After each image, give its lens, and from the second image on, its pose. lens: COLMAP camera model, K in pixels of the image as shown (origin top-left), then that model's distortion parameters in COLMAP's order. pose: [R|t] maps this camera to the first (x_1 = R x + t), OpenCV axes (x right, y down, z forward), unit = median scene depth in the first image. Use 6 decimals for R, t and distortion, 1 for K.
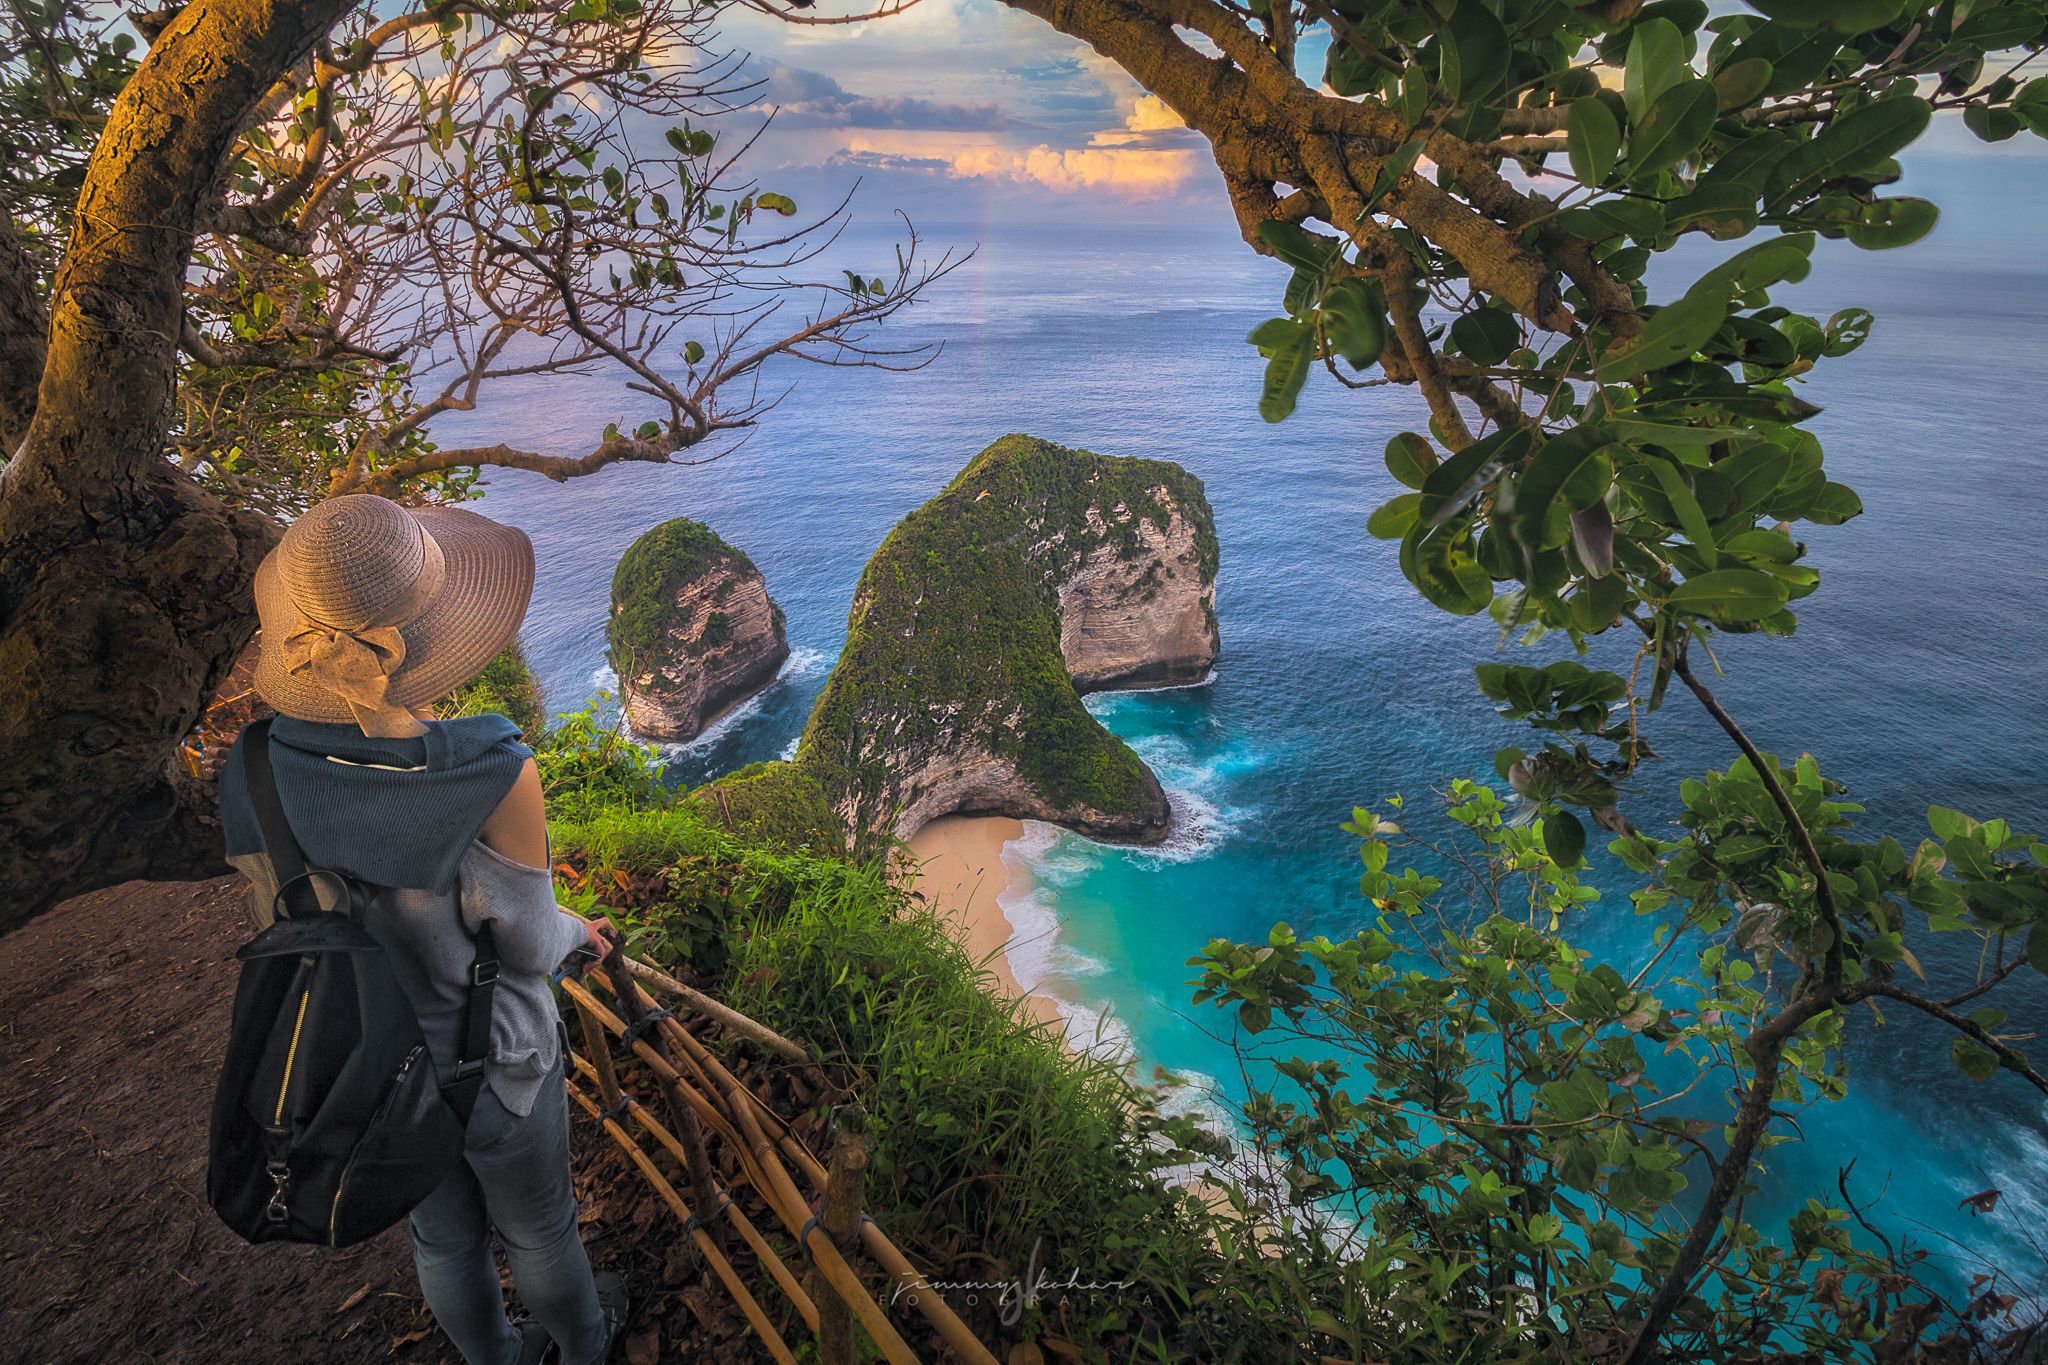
lens RADIAL K [[922.2, 0, 1031.9], [0, 922.2, 658.4], [0, 0, 1]] dist [0.000942, 0.000017]
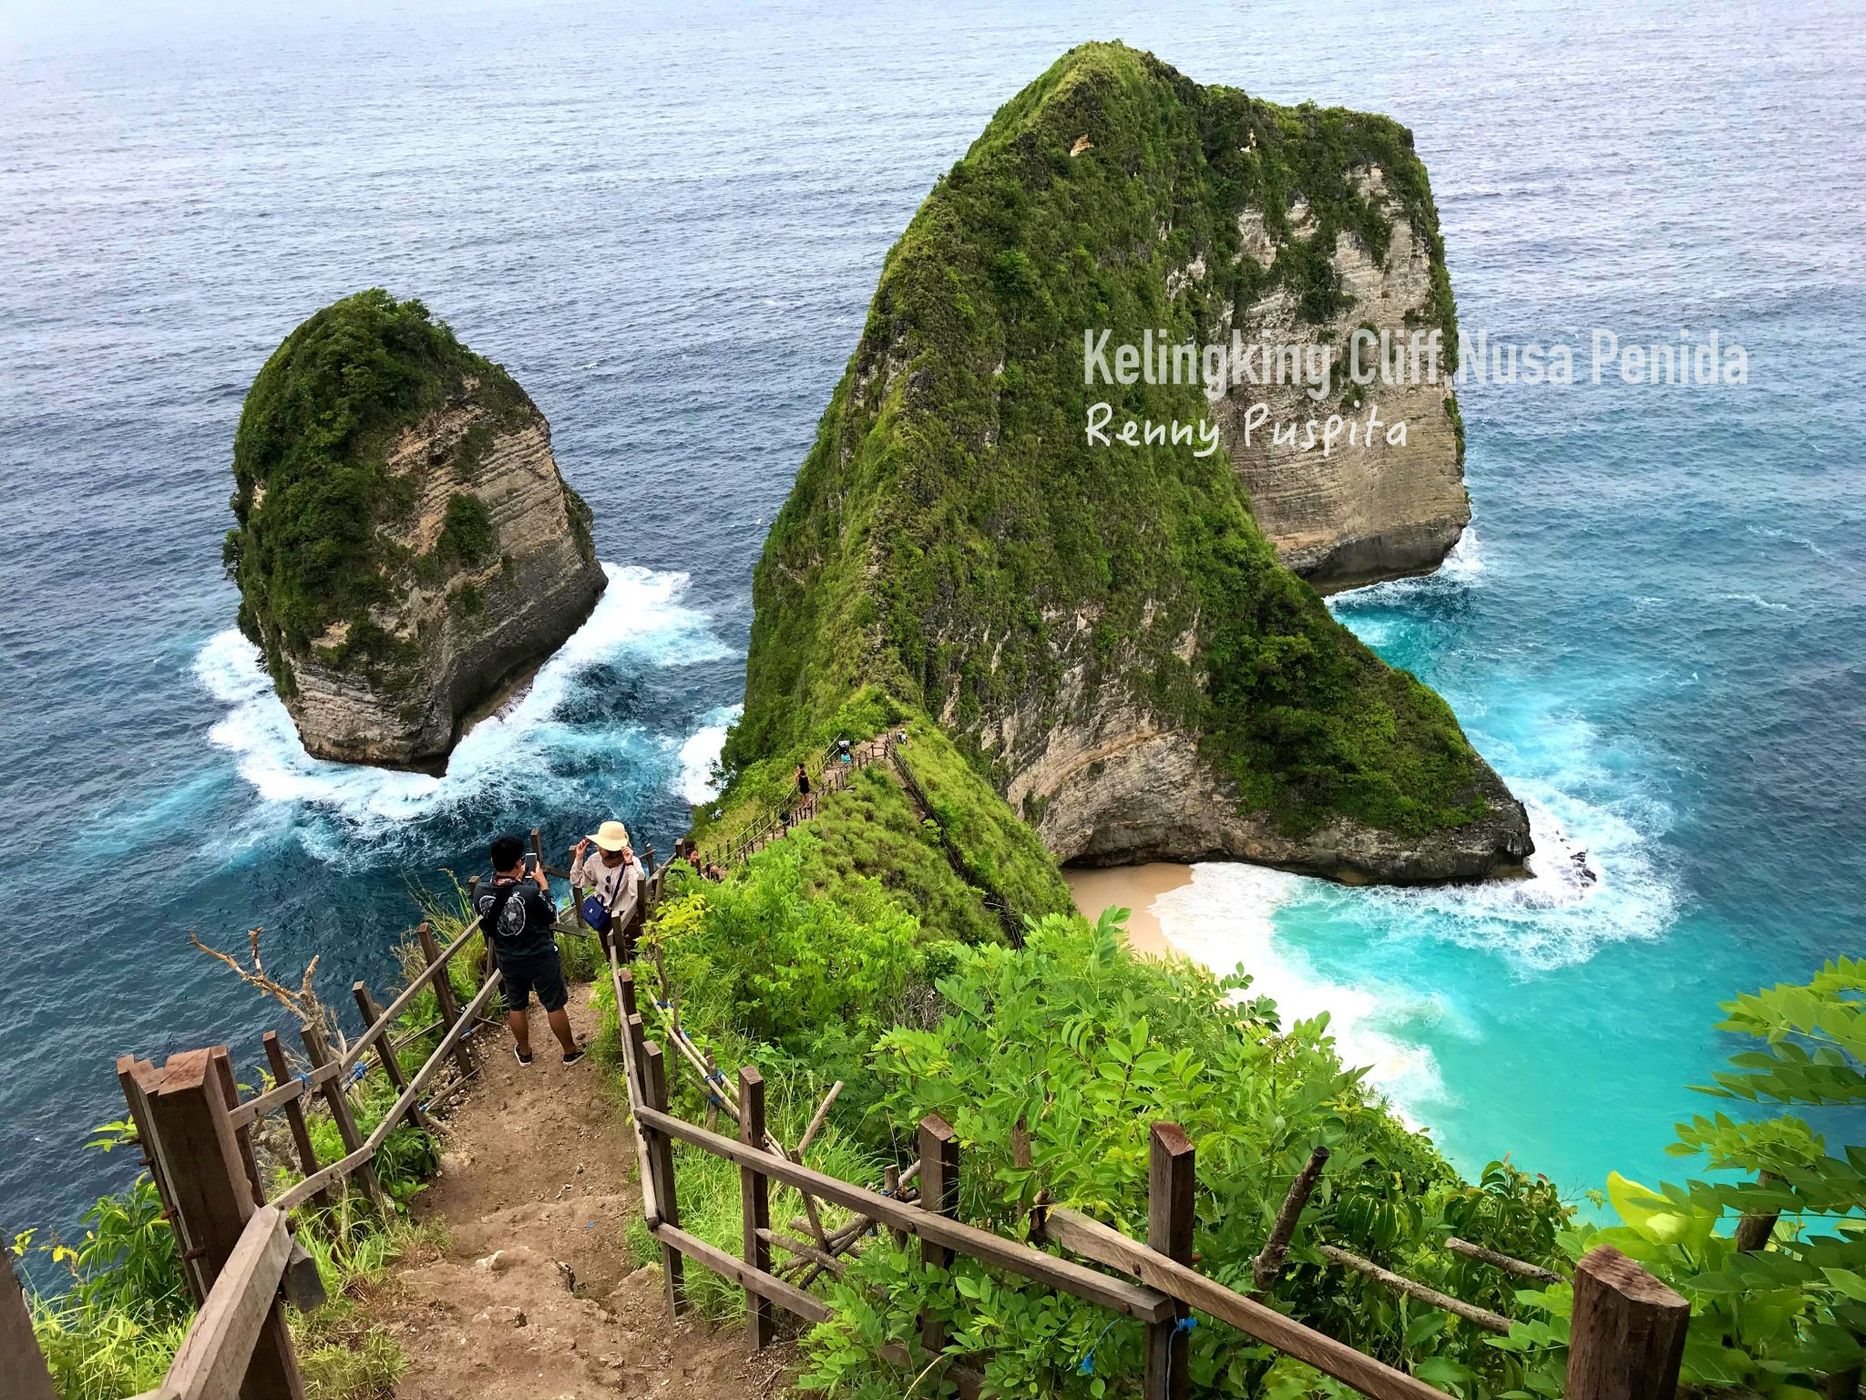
lens RADIAL K [[1514.3, 0, 937.7], [0, 1514.3, 692.1], [0, 0, 1]] dist [0.113951, -0.337957]
pose [[0.996507, -0.077051, 0.032186, -0.144570], [0.076003, 0.996574, 0.032620, 0.048223], [-0.034589, -0.030060, 0.998949, 0.226714]]
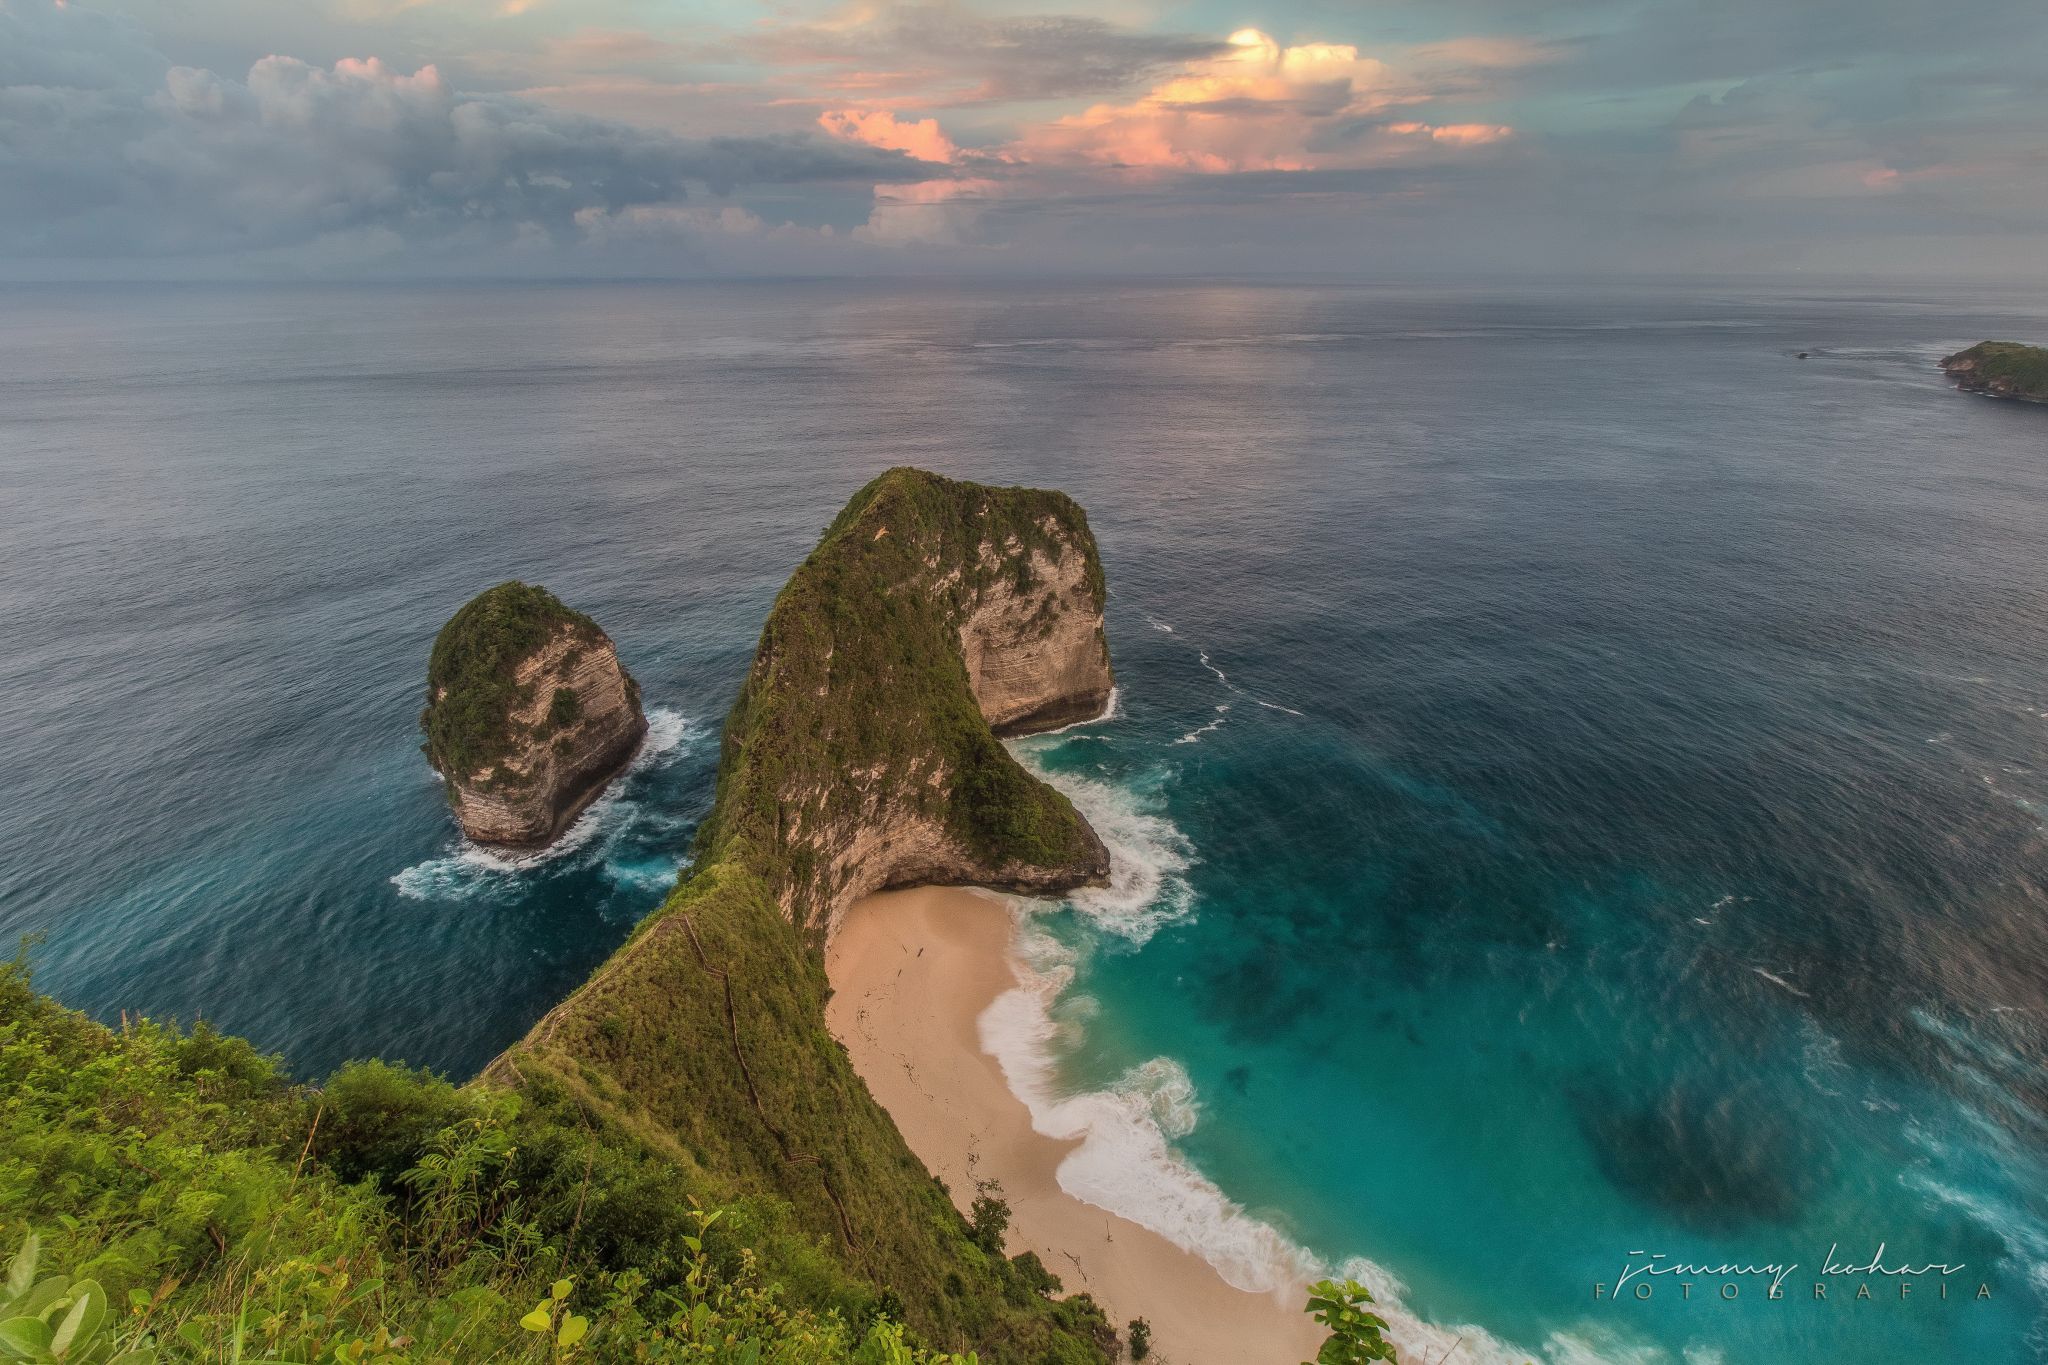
lens RADIAL K [[919.3, 0, 1024.1], [0, 919.3, 655.7], [0, 0, 1]] dist [0.002805, 0.000790]
pose [[0.980103, -0.081897, 0.180806, -0.077716], [0.090308, 0.995159, -0.038772, -0.007966], [-0.176756, 0.054328, 0.982754, 0.080591]]
